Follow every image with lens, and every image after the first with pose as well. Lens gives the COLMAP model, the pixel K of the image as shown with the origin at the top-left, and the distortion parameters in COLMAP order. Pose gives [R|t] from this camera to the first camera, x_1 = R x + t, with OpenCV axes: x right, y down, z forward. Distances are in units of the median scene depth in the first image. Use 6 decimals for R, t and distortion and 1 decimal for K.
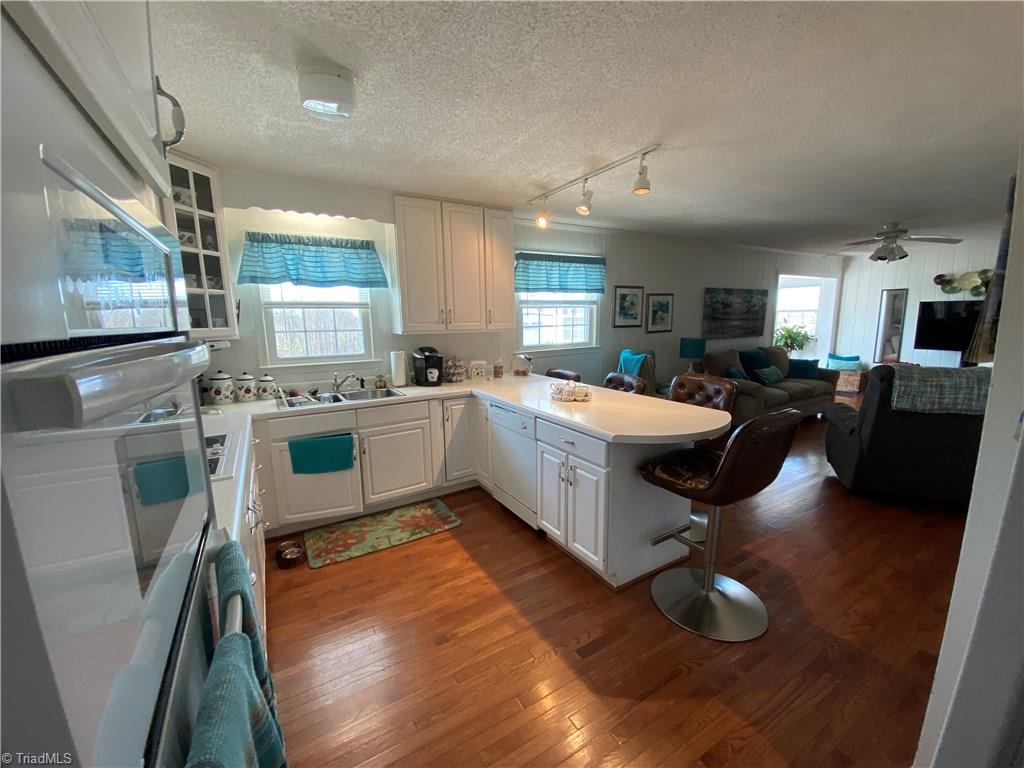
lens RADIAL K [[411.2, 0, 508.3], [0, 411.2, 388.7], [0, 0, 1]] dist [0.037388, -0.028576]
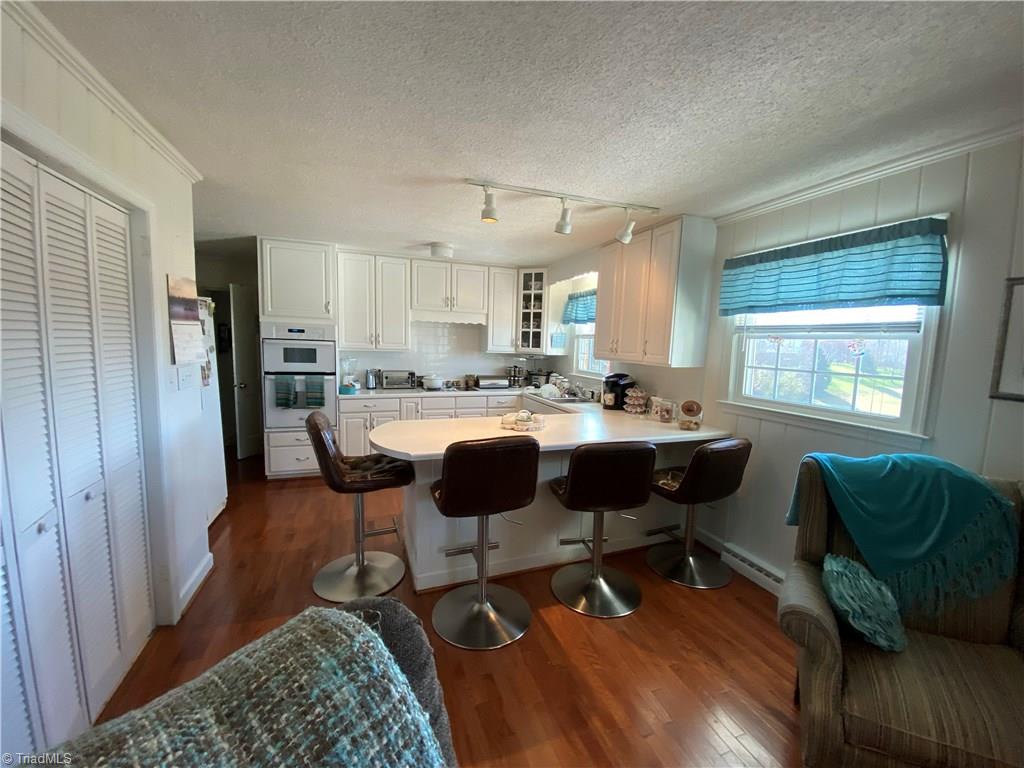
lens RADIAL K [[411.2, 0, 508.3], [0, 411.2, 388.7], [0, 0, 1]] dist [0.037388, -0.028576]
pose [[-0.192273, 0.120894, -0.973866, 0.558643], [-0.193356, 0.968262, 0.158373, -0.109061], [0.962104, 0.218754, -0.162795, 0.551264]]
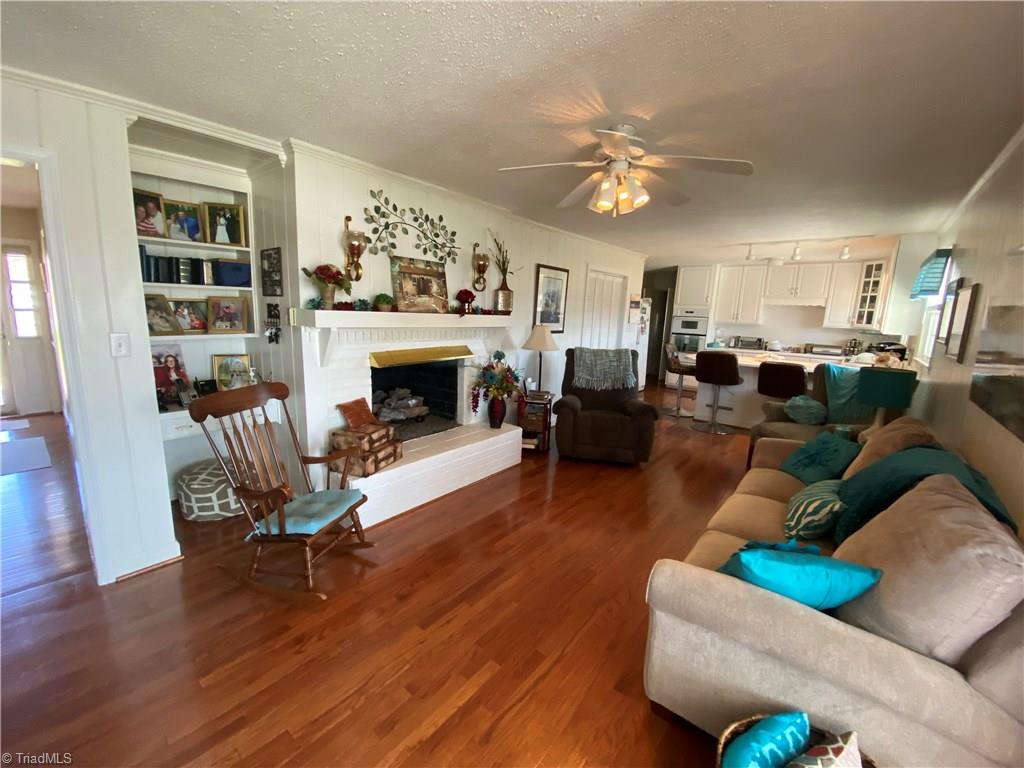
lens RADIAL K [[411.2, 0, 508.3], [0, 411.2, 388.7], [0, 0, 1]] dist [0.037388, -0.028576]
pose [[-0.941133, 0.048215, -0.334581, 0.958931], [-0.077137, 0.933031, 0.351430, -0.220667], [0.329118, 0.356550, -0.874387, 1.155859]]
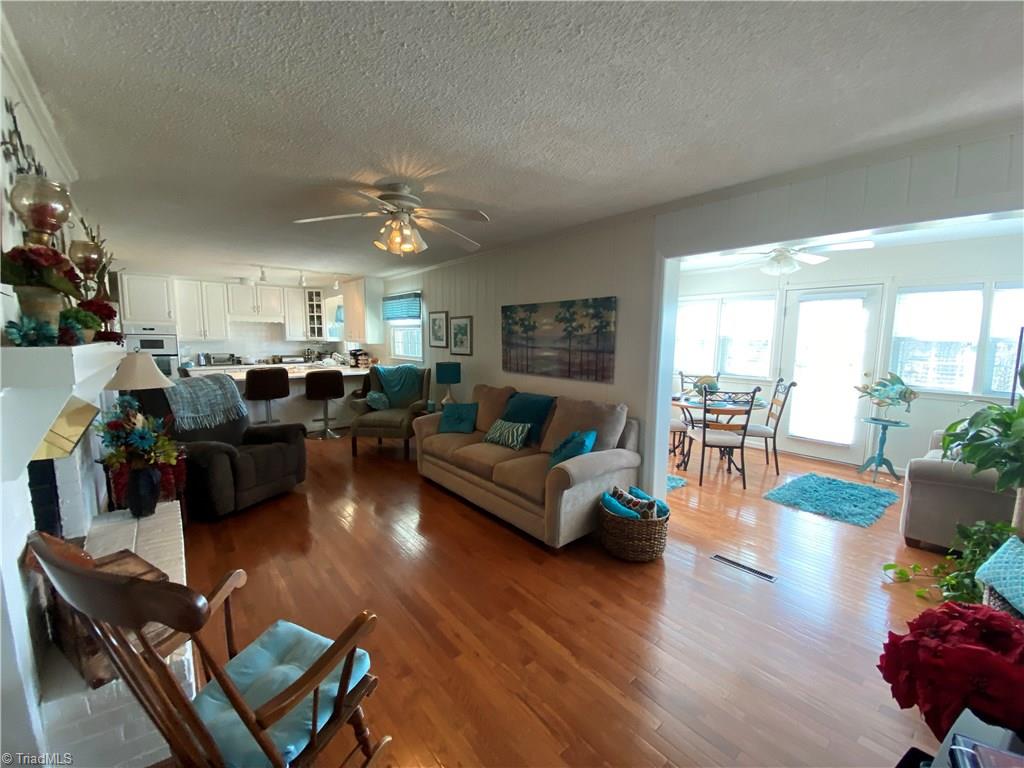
lens RADIAL K [[411.2, 0, 508.3], [0, 411.2, 388.7], [0, 0, 1]] dist [0.037388, -0.028576]
pose [[0.157168, 0.141318, -0.977409, 1.223428], [-0.180690, 0.977117, 0.112221, -0.170378], [0.970901, 0.158970, 0.179106, 0.853331]]
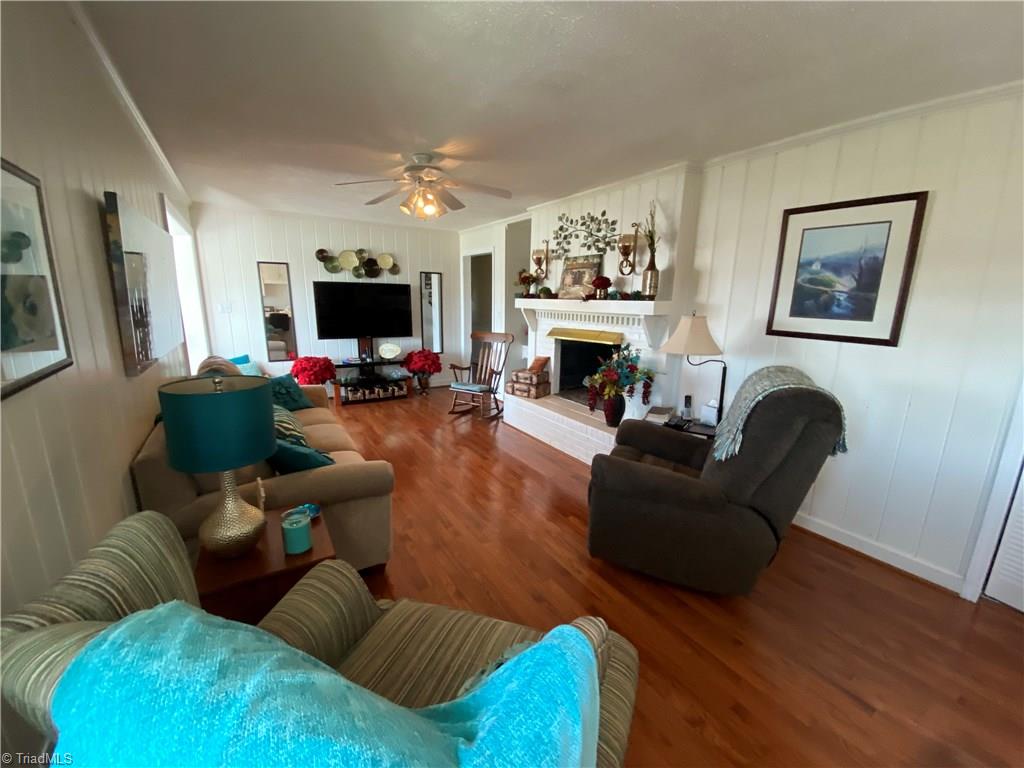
lens RADIAL K [[411.2, 0, 508.3], [0, 411.2, 388.7], [0, 0, 1]] dist [0.037388, -0.028576]
pose [[-0.017988, -0.199975, 0.979636, 0.168995], [0.155619, 0.967294, 0.200313, -0.122146], [-0.987653, 0.156053, 0.013721, 0.717682]]
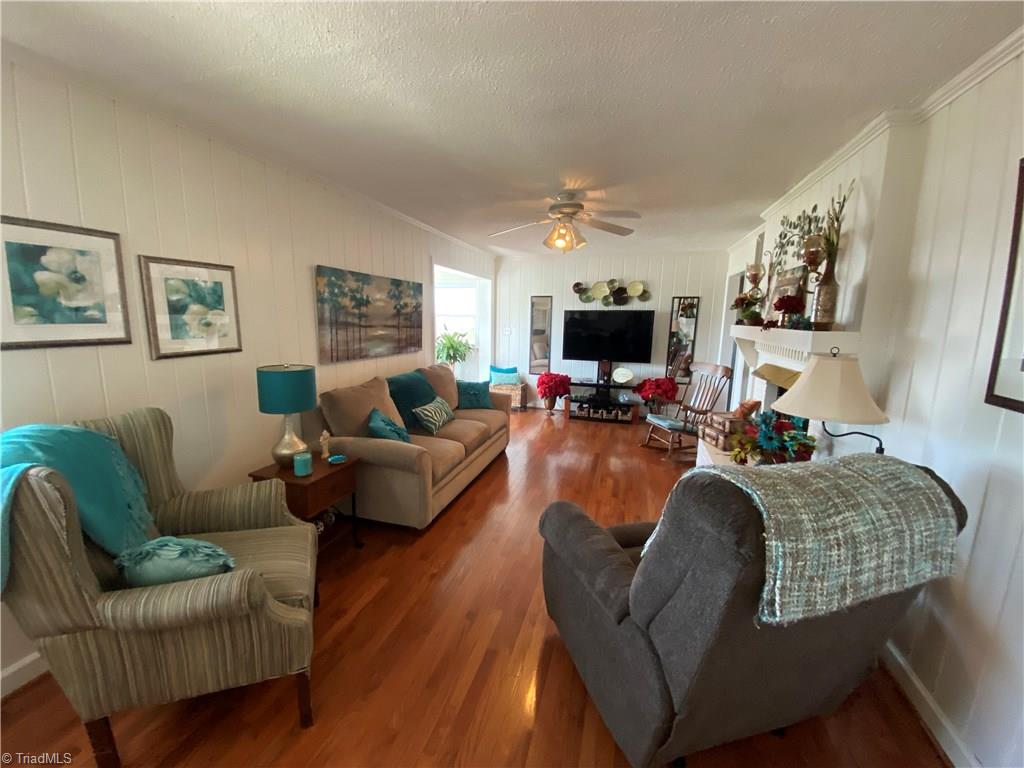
lens RADIAL K [[411.2, 0, 508.3], [0, 411.2, 388.7], [0, 0, 1]] dist [0.037388, -0.028576]
pose [[0.738659, -0.086189, 0.668546, 0.279515], [0.086147, 0.995730, 0.033188, -0.080905], [-0.668551, 0.033078, 0.742930, 0.434216]]
